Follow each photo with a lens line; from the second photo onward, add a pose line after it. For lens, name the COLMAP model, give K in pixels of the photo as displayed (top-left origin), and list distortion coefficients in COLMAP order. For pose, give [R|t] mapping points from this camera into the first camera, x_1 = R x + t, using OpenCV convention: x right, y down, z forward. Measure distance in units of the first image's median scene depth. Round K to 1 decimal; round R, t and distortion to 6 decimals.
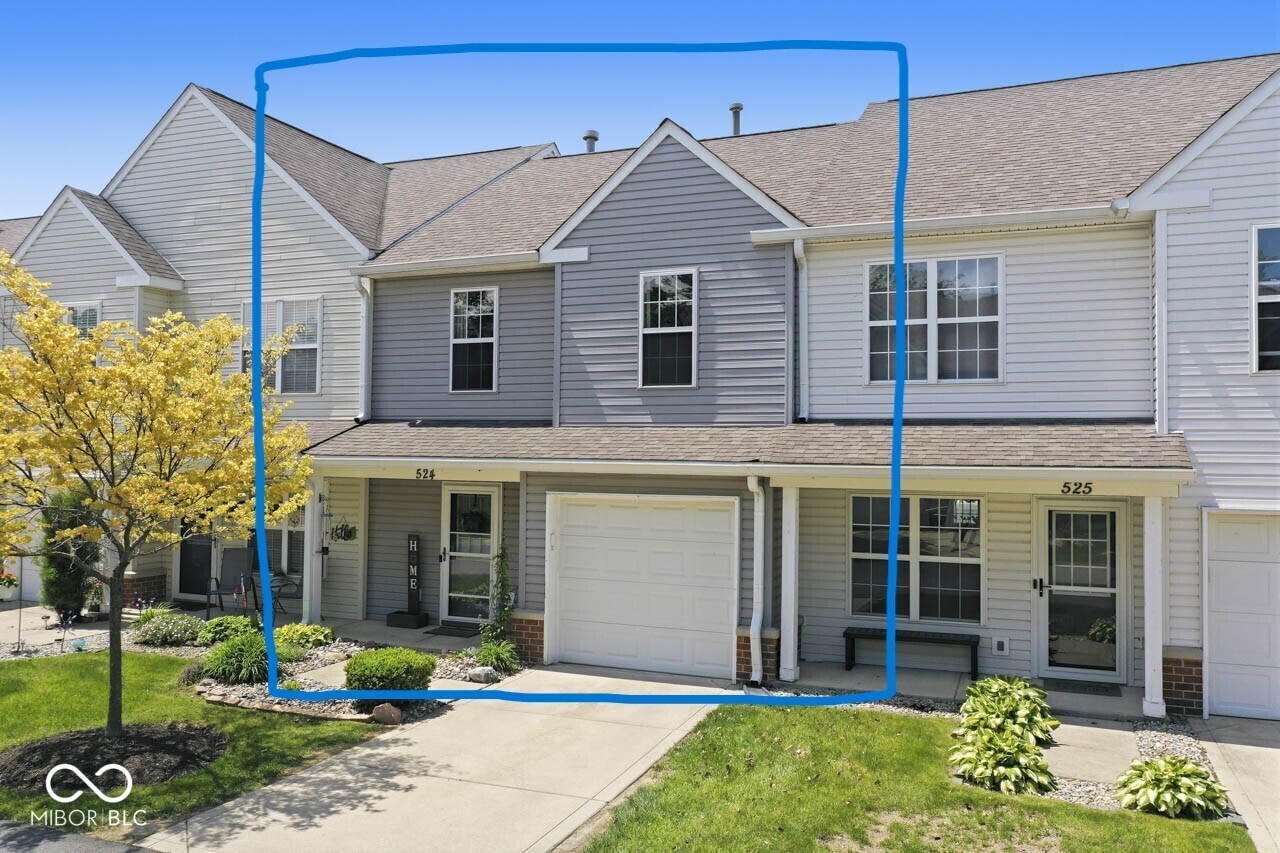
lens RADIAL K [[1006.3, 0, 637.1], [0, 1006.3, 430.3], [0, 0, 1]] dist [-0.005370, -0.000204]
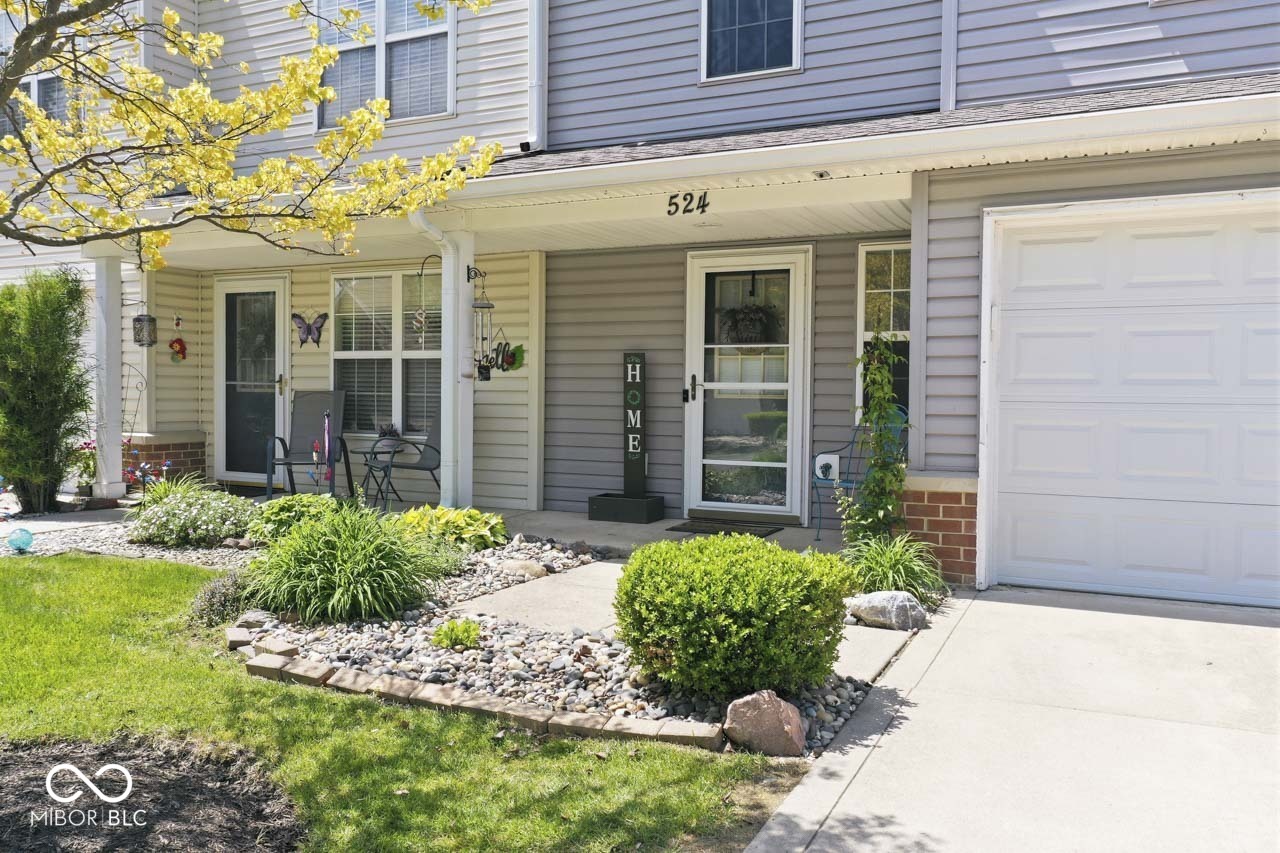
lens RADIAL K [[1006.3, 0, 637.1], [0, 1006.3, 430.3], [0, 0, 1]] dist [-0.005370, -0.000204]
pose [[0.997575, -0.000172, -0.069593, -0.214228], [0.004356, 0.998190, 0.059979, 0.132243], [0.069456, -0.060137, 0.995771, 0.536502]]
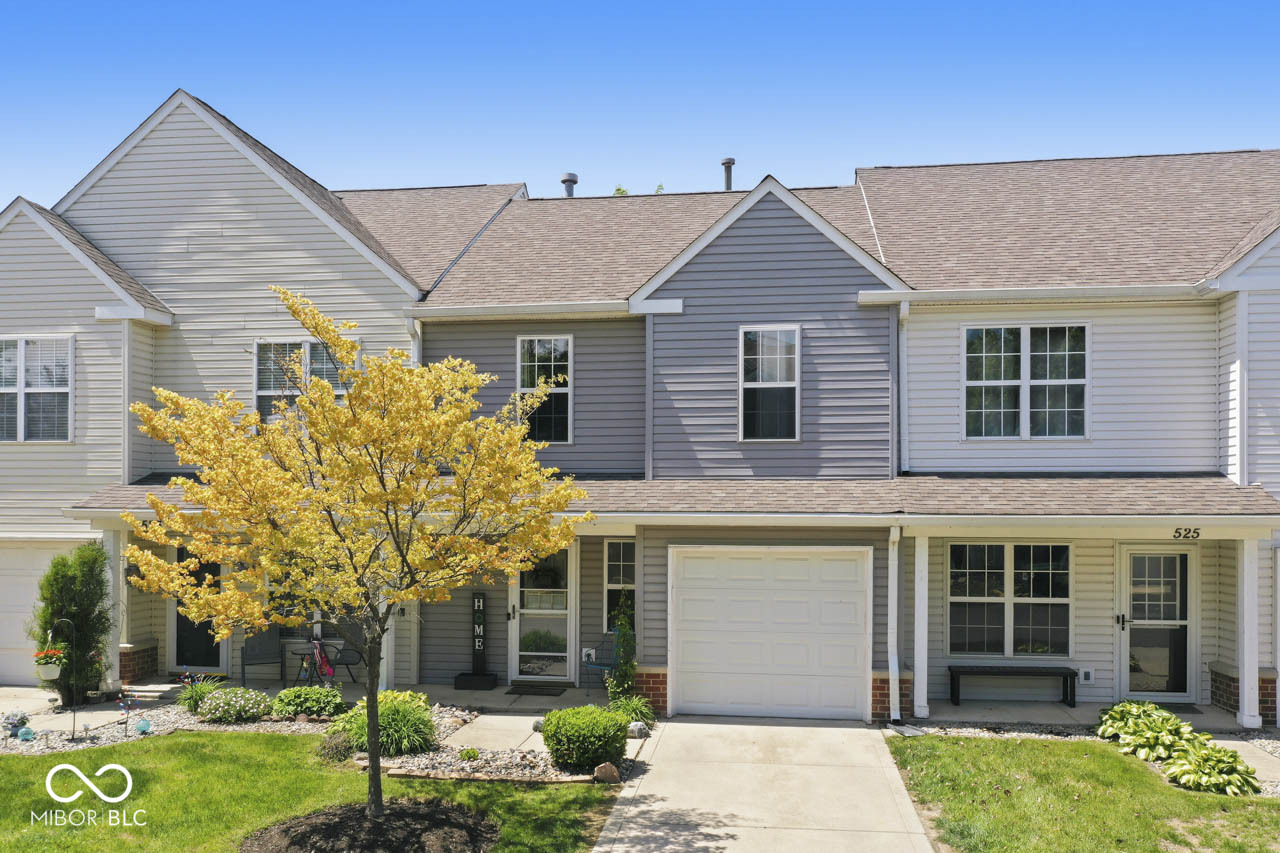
lens RADIAL K [[1033.6, 0, 637.4], [0, 1033.6, 511.3], [0, 0, 1]] dist [0.002425, -0.004642]
pose [[0.968072, -0.008727, 0.250519, -0.376813], [0.001438, 0.999571, 0.029267, -0.002430], [-0.250667, -0.027972, 0.967669, 0.016926]]
